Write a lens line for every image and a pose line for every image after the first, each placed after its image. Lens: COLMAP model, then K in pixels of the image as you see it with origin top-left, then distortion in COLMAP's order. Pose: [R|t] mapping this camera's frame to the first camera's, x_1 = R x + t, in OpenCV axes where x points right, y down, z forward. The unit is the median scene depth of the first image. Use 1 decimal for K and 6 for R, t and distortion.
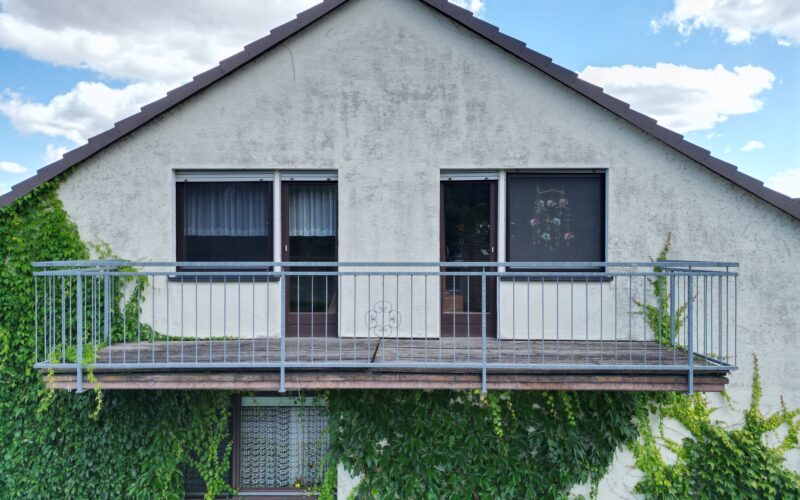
lens RADIAL K [[545.7, 0, 400.0], [0, 545.7, 250.0], [0, 0, 1]] dist [0.032106, -0.001943]
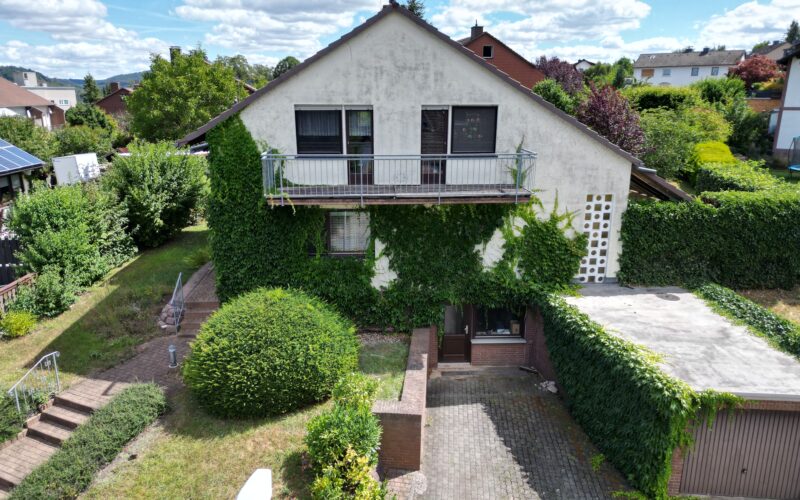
lens RADIAL K [[577.6, 0, 400.0], [0, 577.6, 250.0], [0, 0, 1]] dist [0.113867, -0.000901]
pose [[0.997509, -0.017789, 0.068253, -0.174662], [-0.001011, 0.963968, 0.266015, -0.206984], [-0.070526, -0.265422, 0.961549, -1.325707]]
